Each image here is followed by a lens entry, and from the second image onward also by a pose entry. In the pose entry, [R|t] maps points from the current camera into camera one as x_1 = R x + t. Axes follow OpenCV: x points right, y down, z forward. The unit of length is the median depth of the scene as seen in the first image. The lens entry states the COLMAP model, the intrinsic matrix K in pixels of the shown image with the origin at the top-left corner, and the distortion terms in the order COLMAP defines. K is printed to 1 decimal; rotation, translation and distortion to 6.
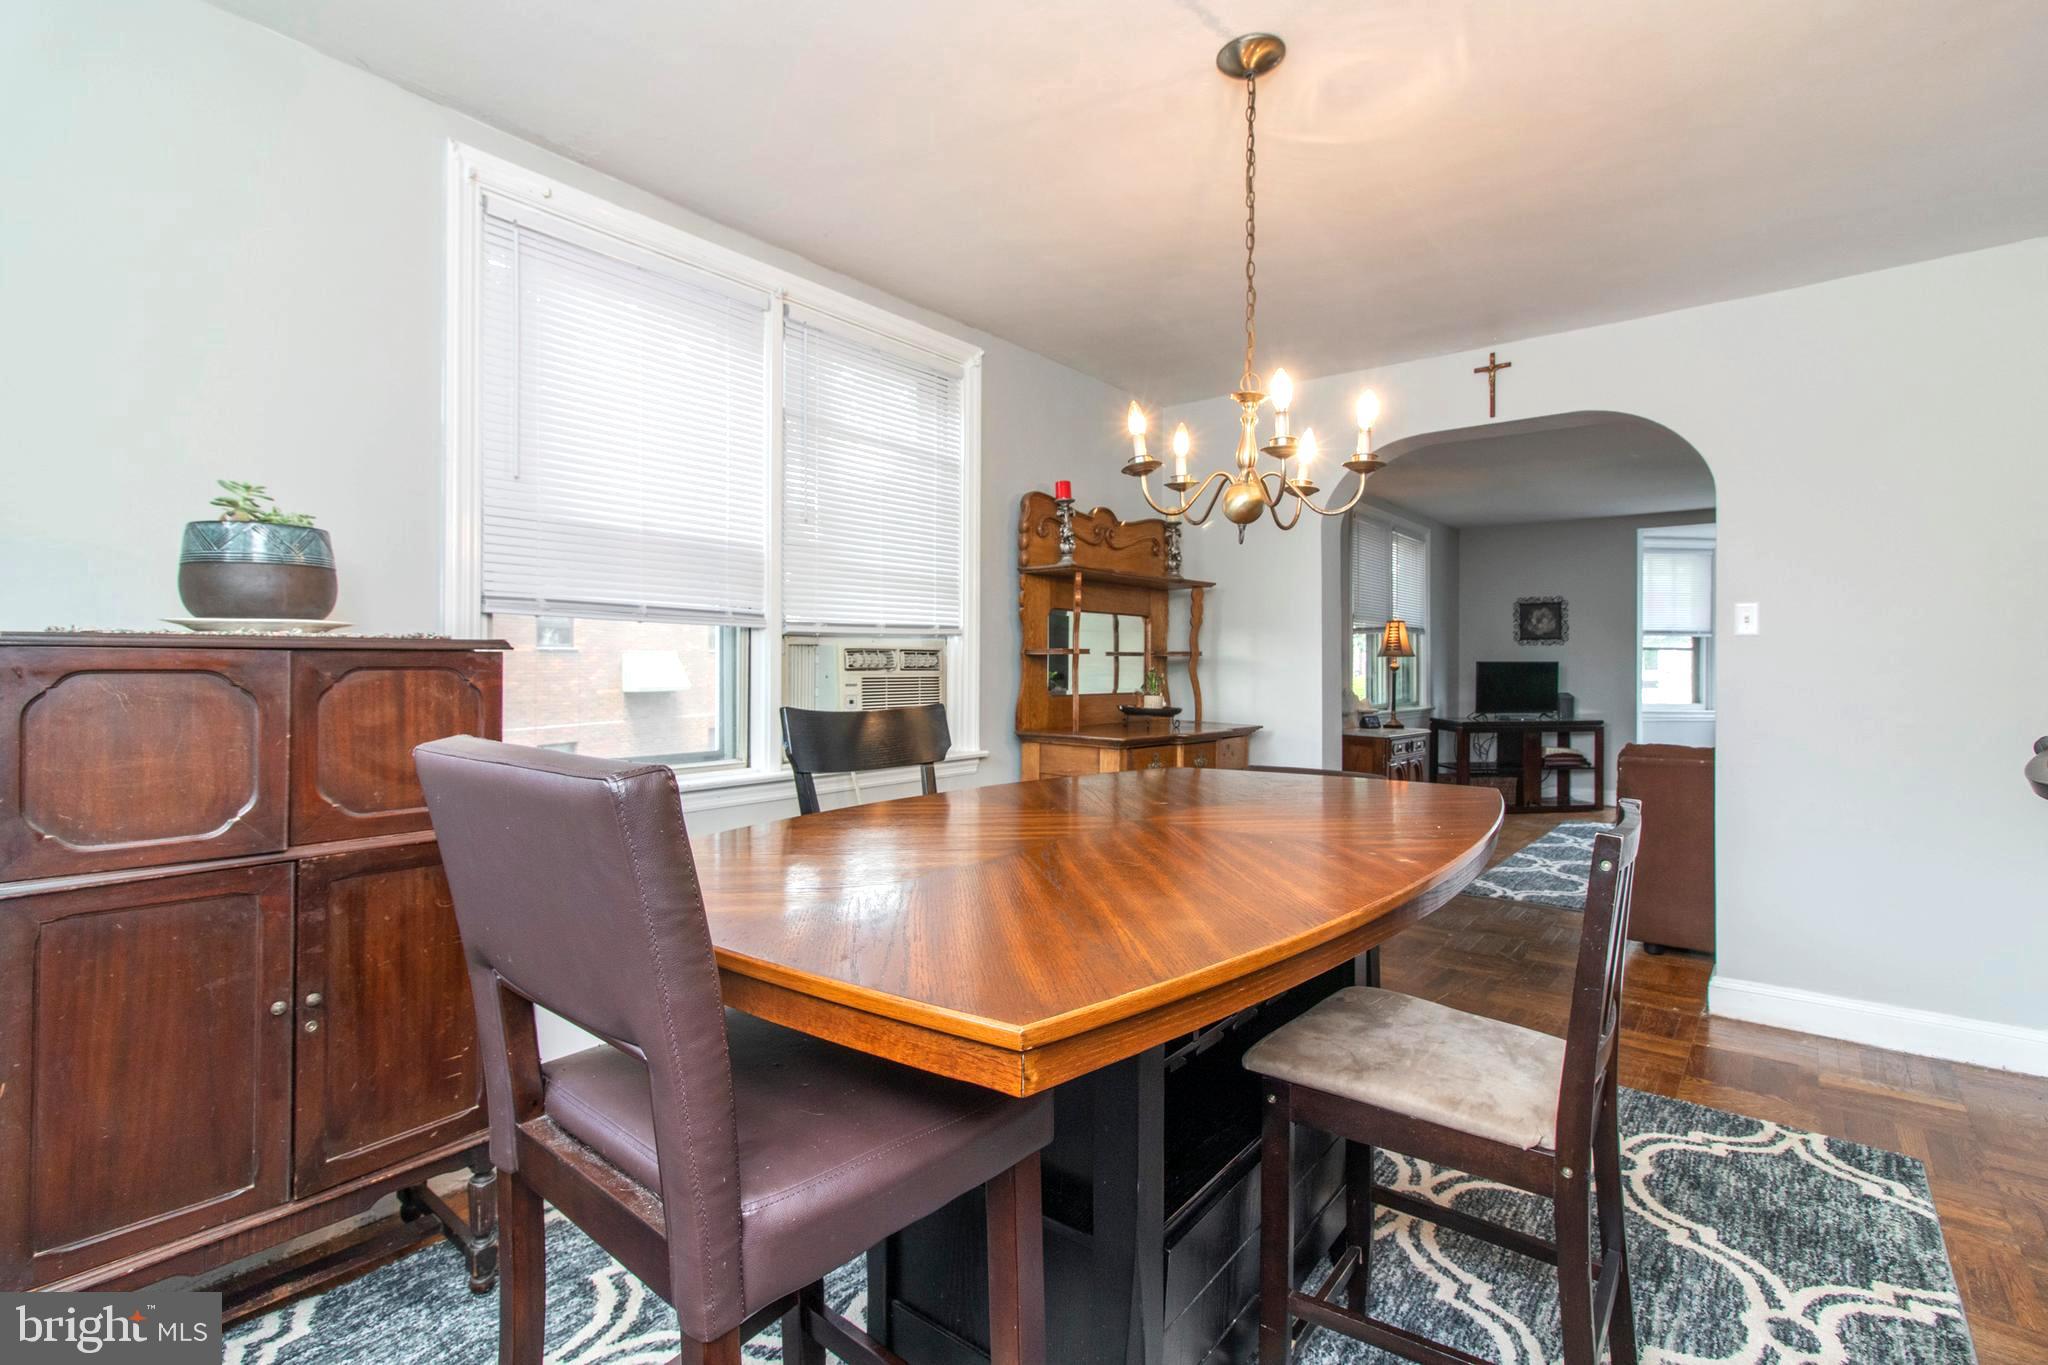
lens RADIAL K [[956.3, 0, 1055.5], [0, 956.3, 657.6], [0, 0, 1]] dist [0.011729, -0.000904]
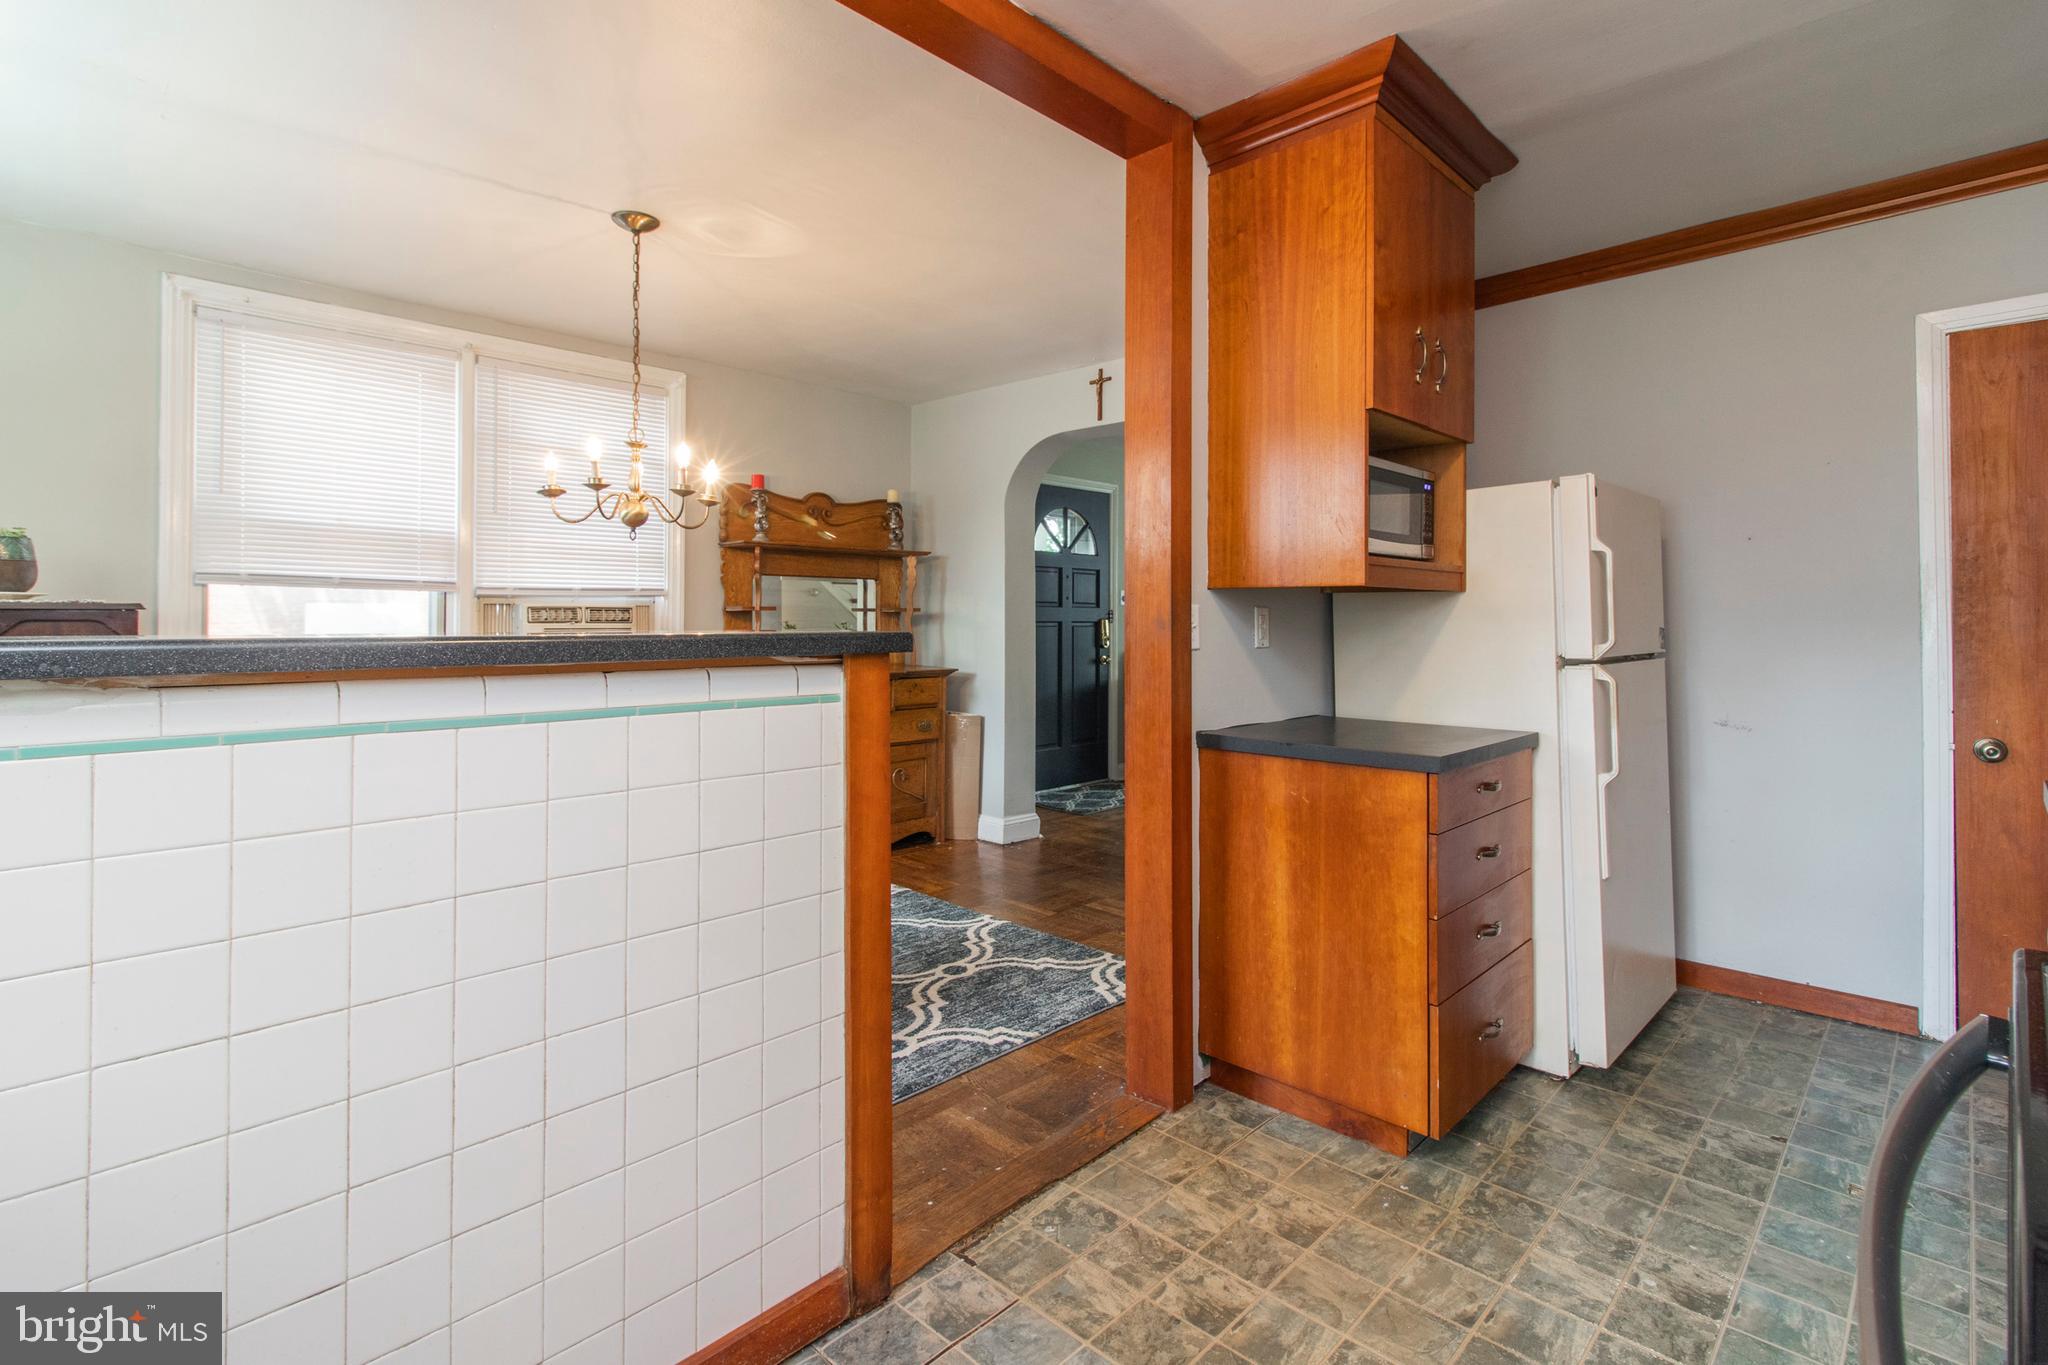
lens RADIAL K [[956.3, 0, 1085.1], [0, 956.3, 611.0], [0, 0, 1]] dist [0.011729, -0.000904]
pose [[0.997596, 0.002391, -0.069257, 0.847492], [-0.002204, 0.999994, 0.002782, -0.011790], [0.069263, -0.002622, 0.997595, -0.386838]]
